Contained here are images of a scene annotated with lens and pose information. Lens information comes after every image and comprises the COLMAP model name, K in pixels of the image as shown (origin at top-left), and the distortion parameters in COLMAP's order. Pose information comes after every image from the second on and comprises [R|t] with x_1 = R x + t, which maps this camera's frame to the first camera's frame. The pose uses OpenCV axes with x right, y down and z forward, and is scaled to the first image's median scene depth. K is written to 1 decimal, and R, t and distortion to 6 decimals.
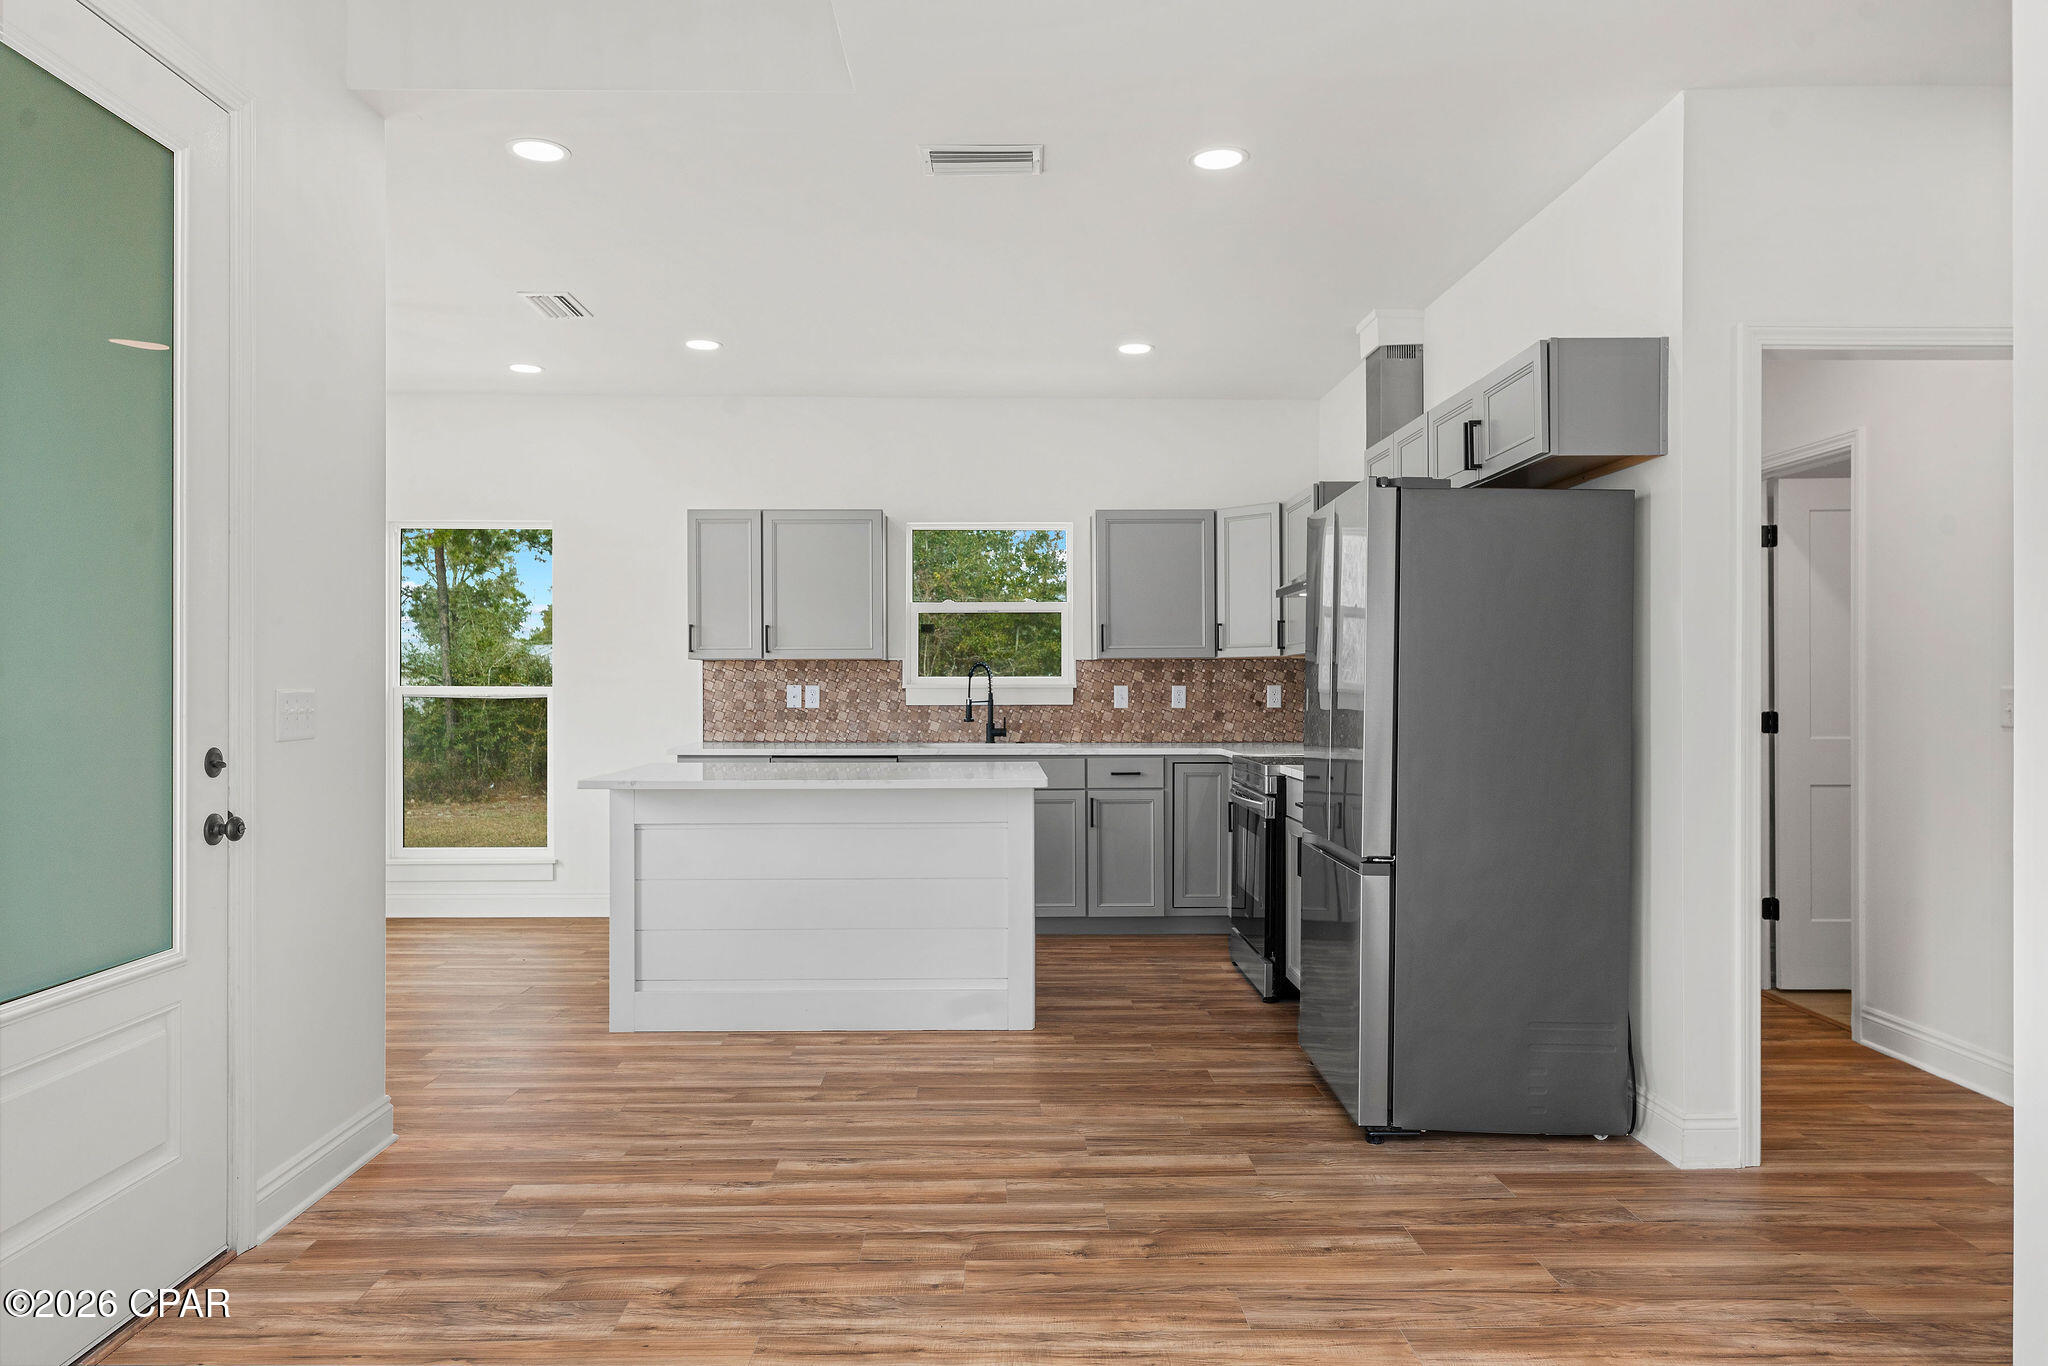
lens RADIAL K [[1343.0, 0, 1022.0], [0, 1343.0, 684.5], [0, 0, 1]] dist [0.001708, 0.000292]
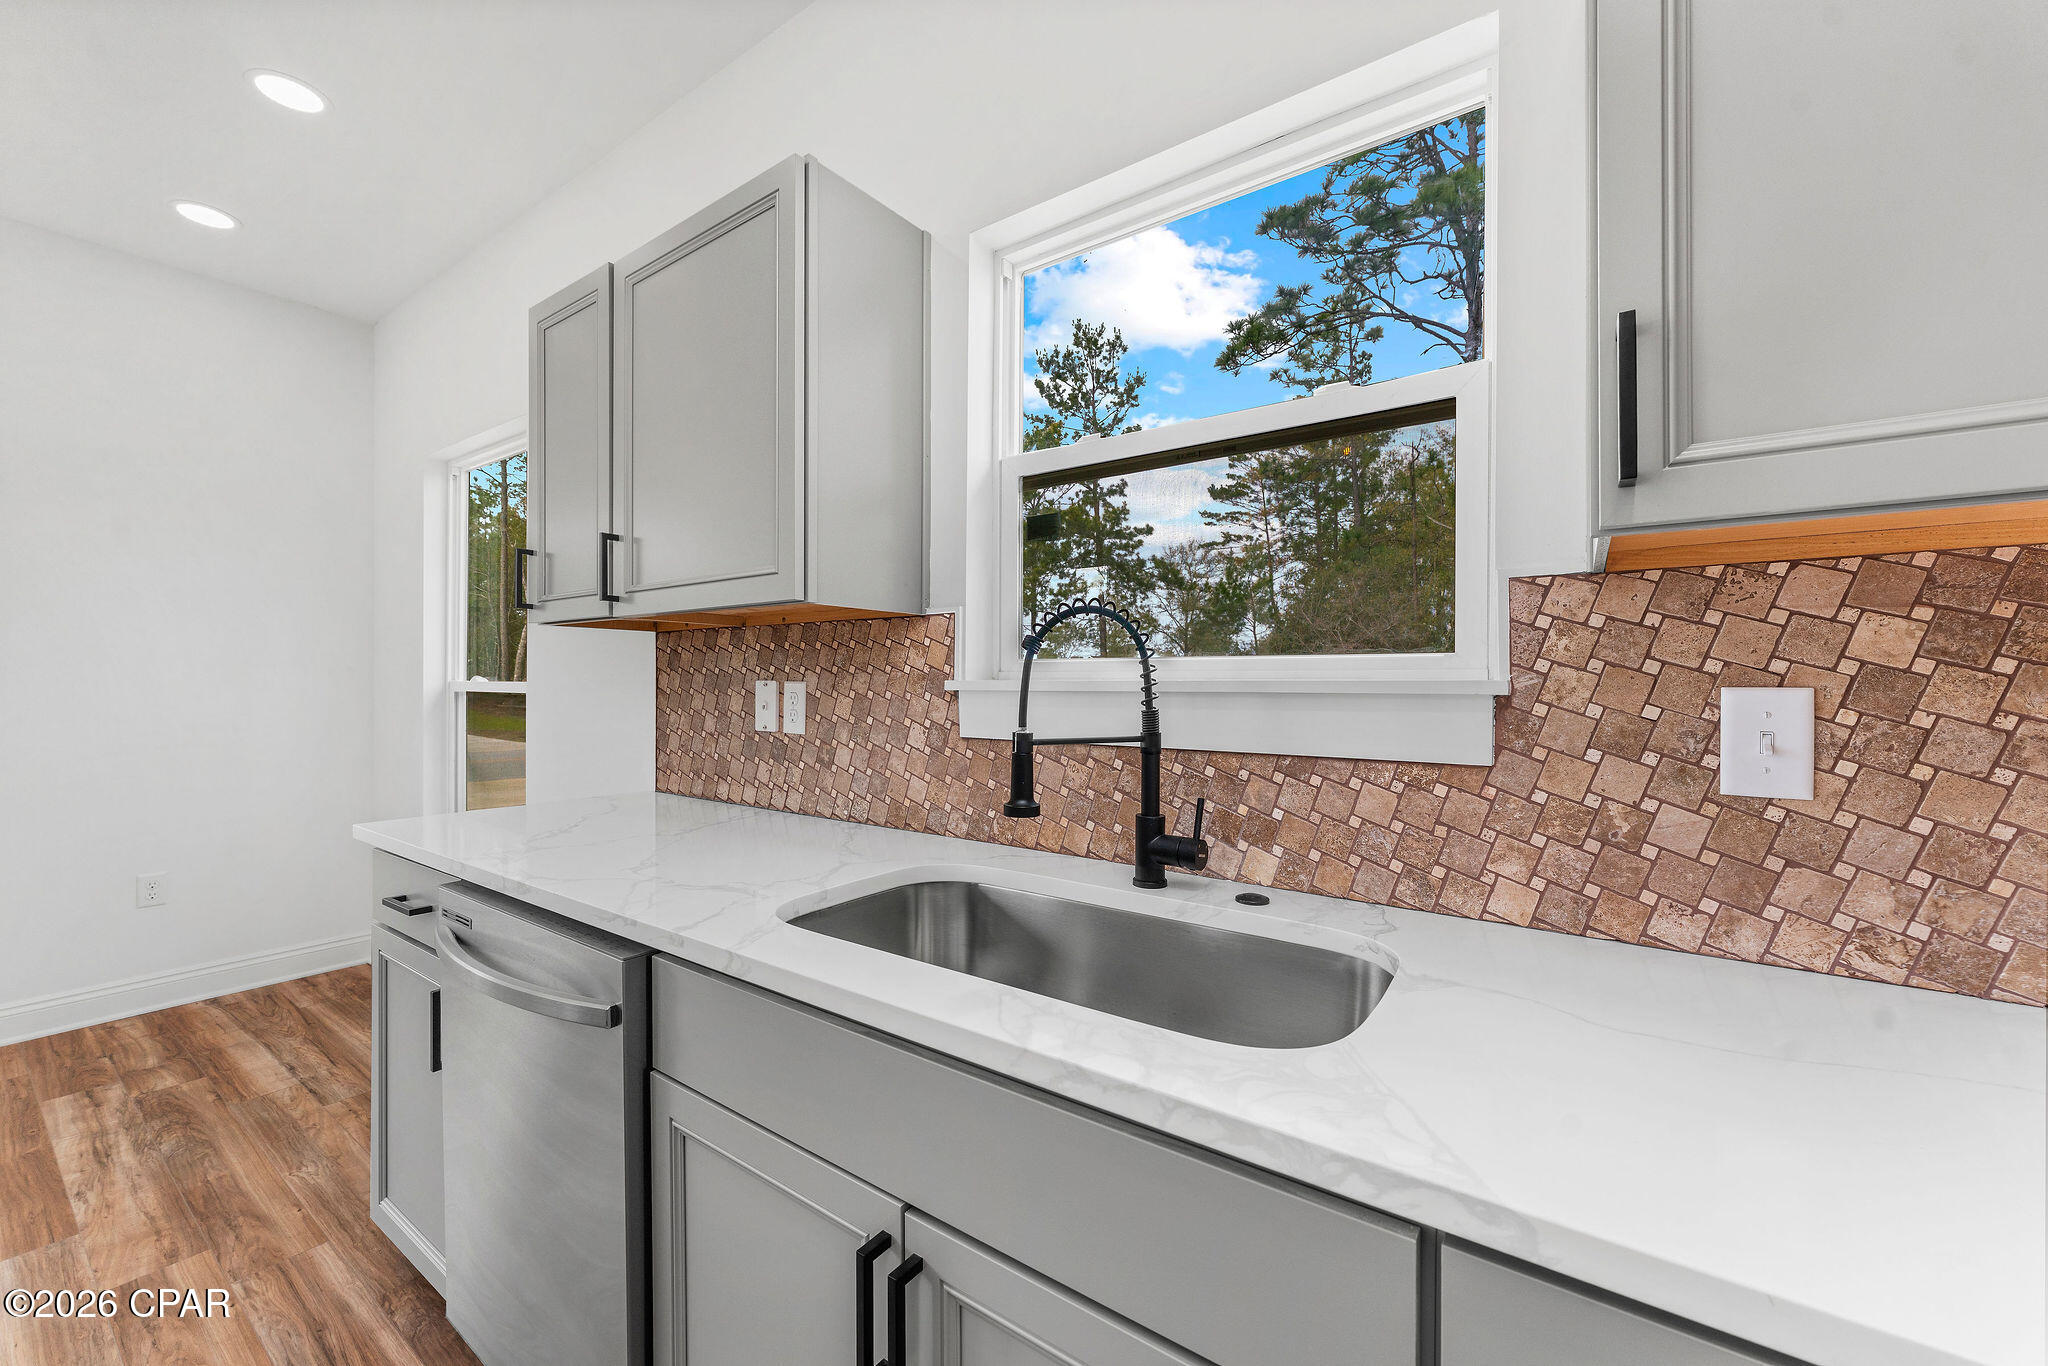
lens RADIAL K [[817.1, 0, 1014.3], [0, 817.1, 685.0], [0, 0, 1]] dist [-0.003057, 0.001153]
pose [[0.793217, 0.006290, -0.608907, 0.059107], [-0.005135, 0.999980, 0.003640, 0.000535], [0.608918, 0.000239, 0.793233, 0.838000]]
